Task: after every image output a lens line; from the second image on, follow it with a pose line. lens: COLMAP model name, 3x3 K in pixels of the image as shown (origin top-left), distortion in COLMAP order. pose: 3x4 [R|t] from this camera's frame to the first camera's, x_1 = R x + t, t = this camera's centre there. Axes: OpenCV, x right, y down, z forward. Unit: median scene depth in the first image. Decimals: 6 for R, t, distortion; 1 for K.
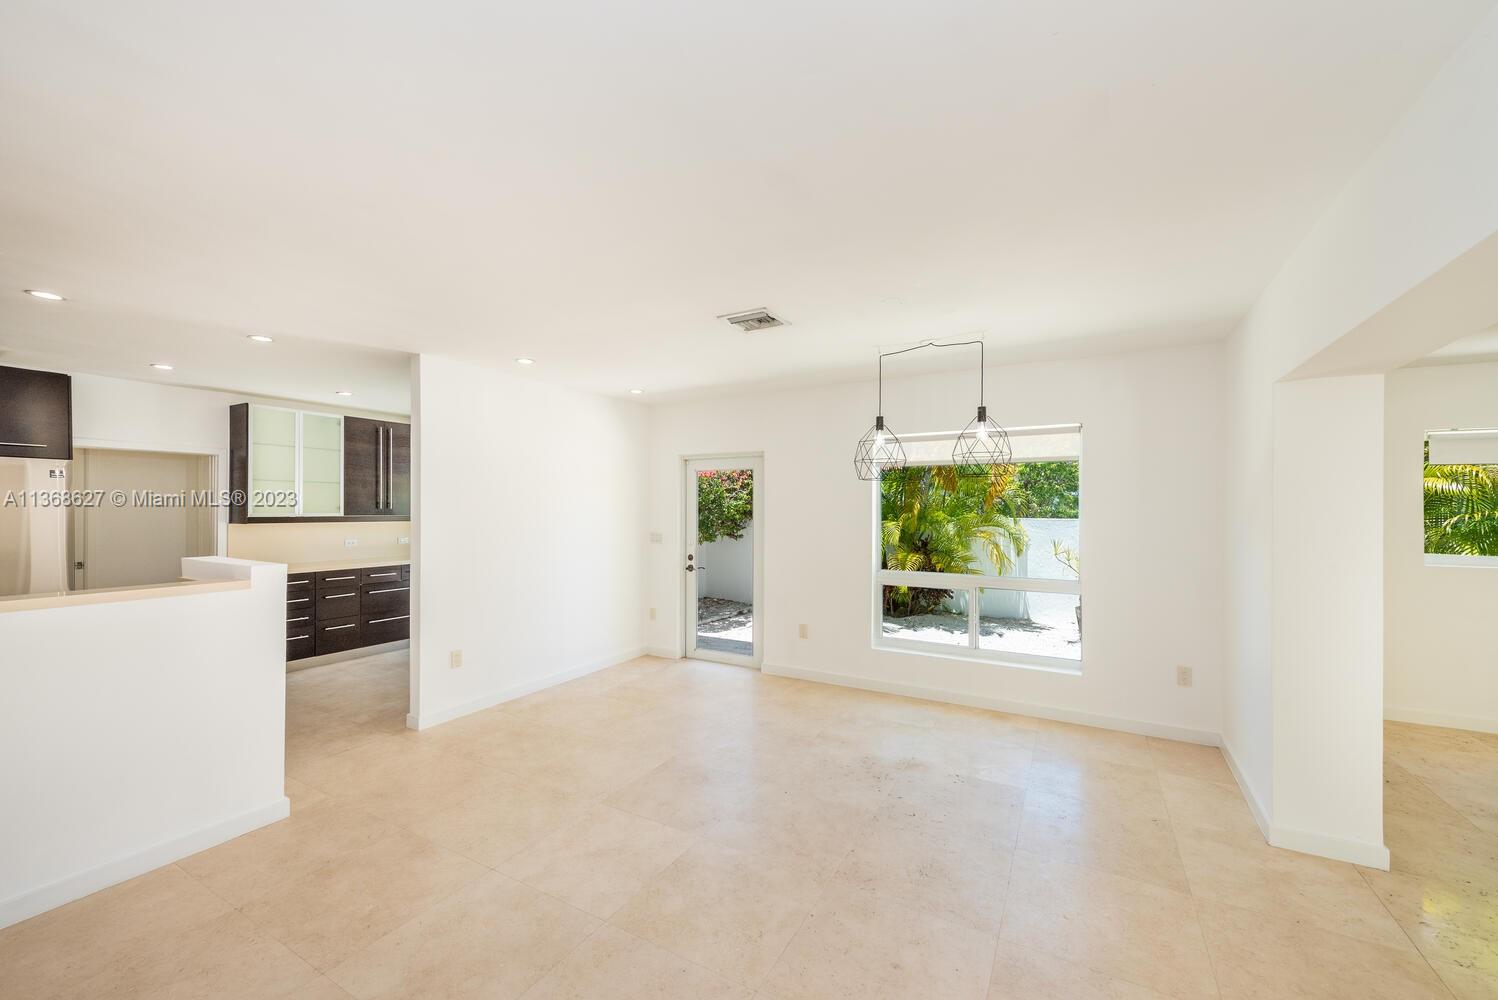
lens RADIAL K [[585.5, 0, 746.5], [0, 585.5, 505.1], [0, 0, 1]] dist [0.012671, -0.003409]
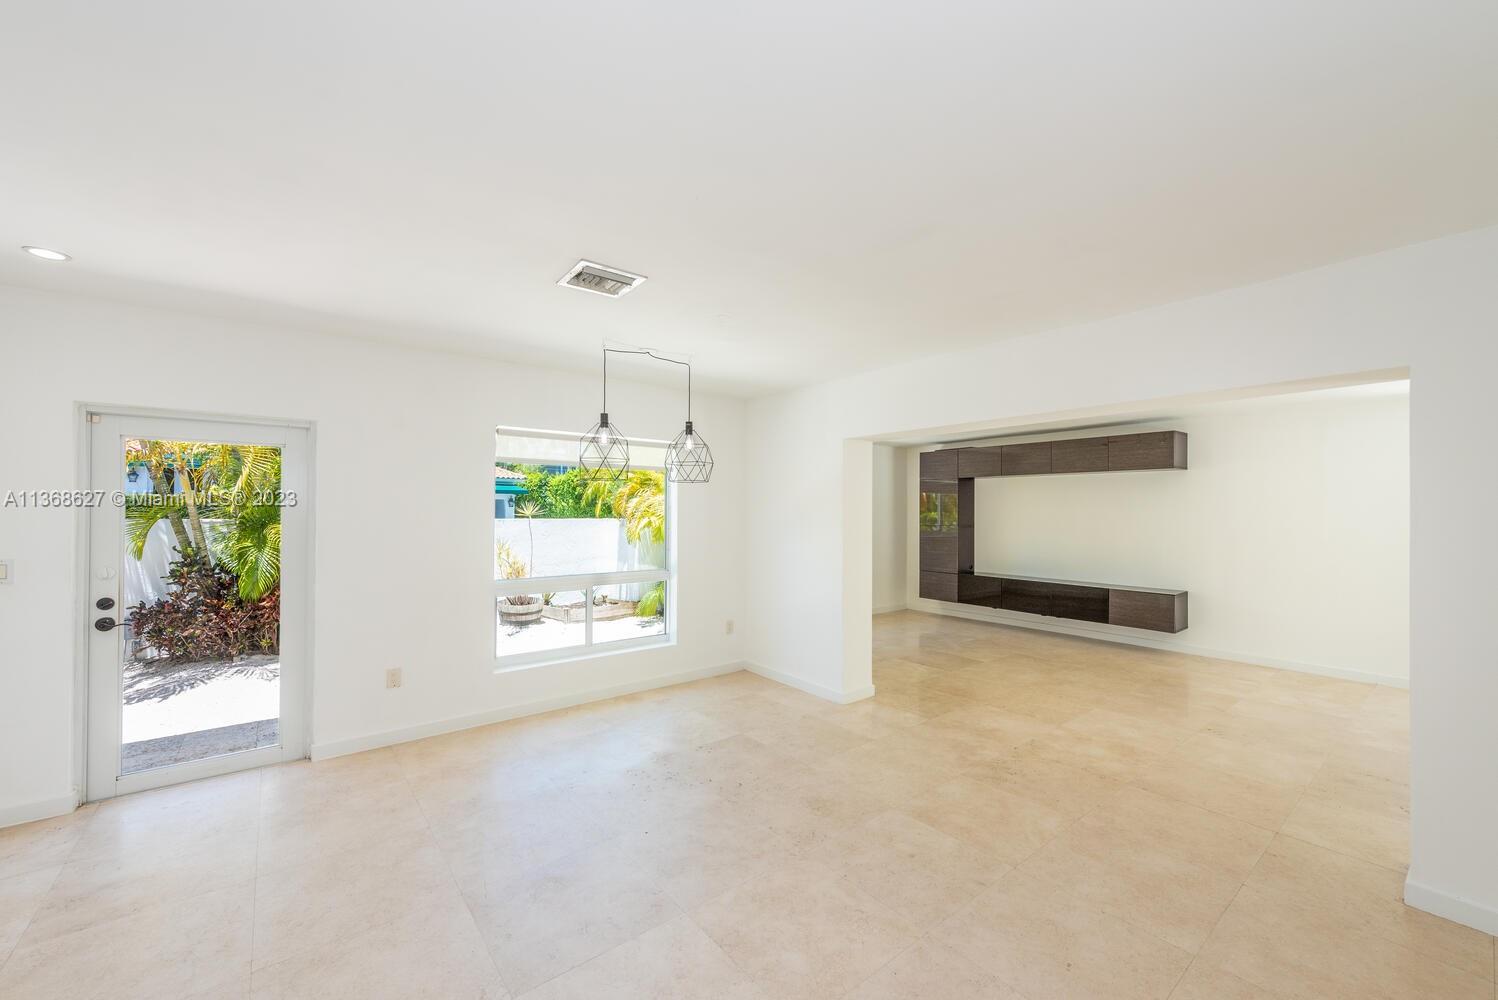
lens RADIAL K [[585.5, 0, 748.8], [0, 585.5, 505.1], [0, 0, 1]] dist [0.012671, -0.003409]
pose [[0.370544, 0.008668, 0.928775, -0.489917], [-0.010025, 0.999936, -0.005332, -0.000098], [-0.928761, -0.007335, 0.370607, 0.372208]]
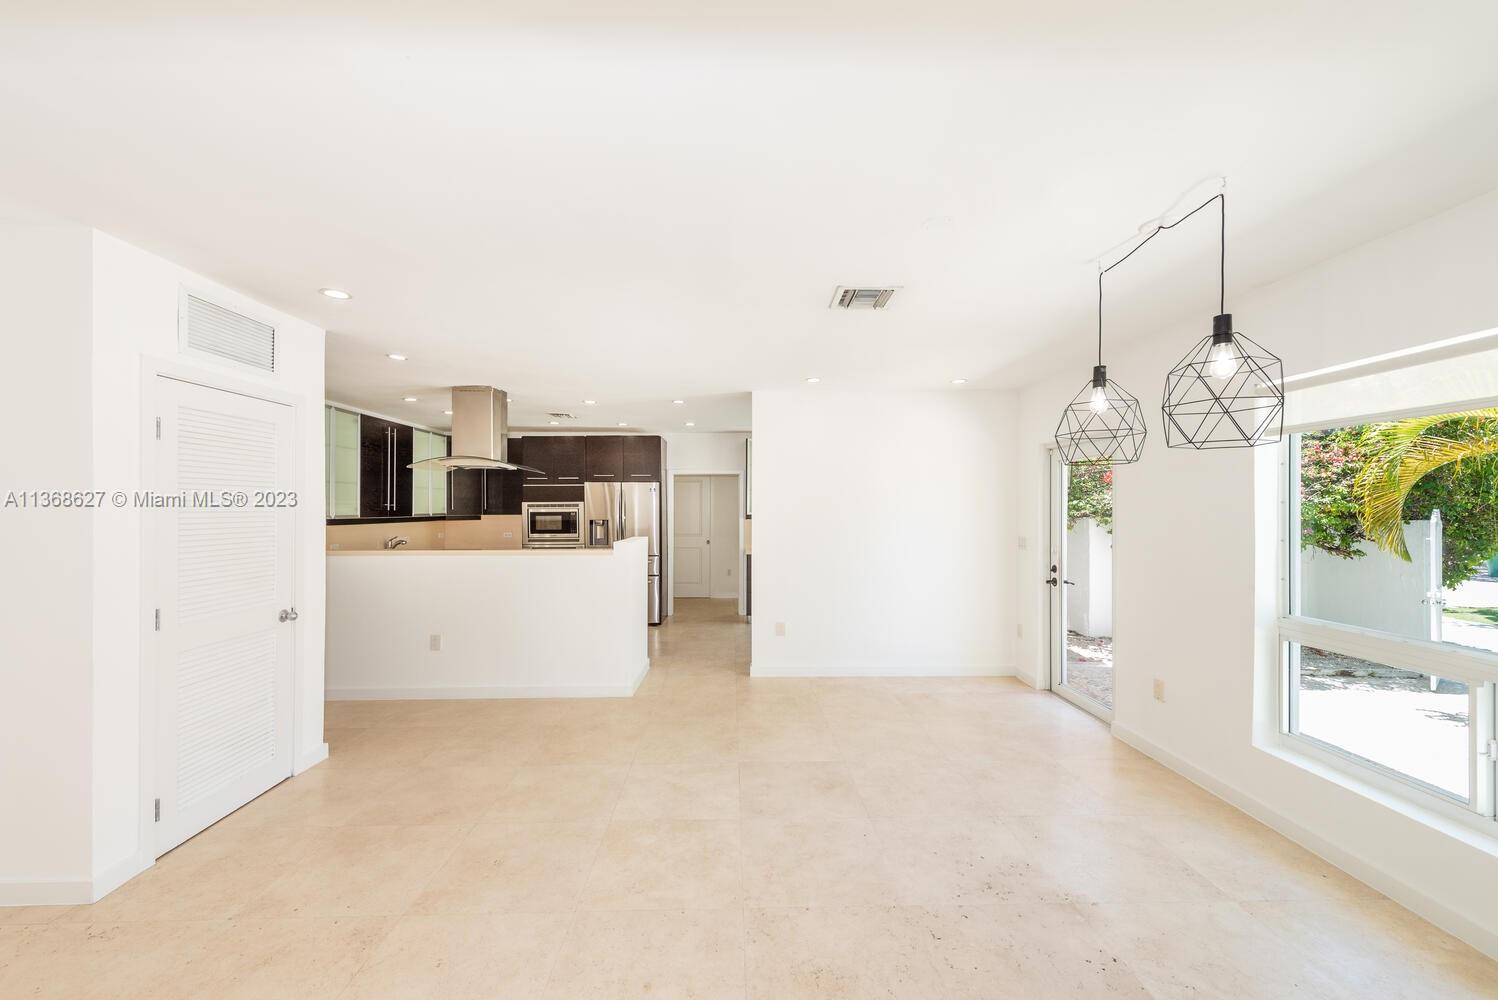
lens RADIAL K [[585.5, 0, 744.6], [0, 585.5, 504.6], [0, 0, 1]] dist [0.012671, -0.003409]
pose [[0.516370, -0.006343, -0.856342, 0.504713], [0.005014, 0.999978, -0.004384, 0.002342], [0.856351, -0.002030, 0.516390, 0.279465]]
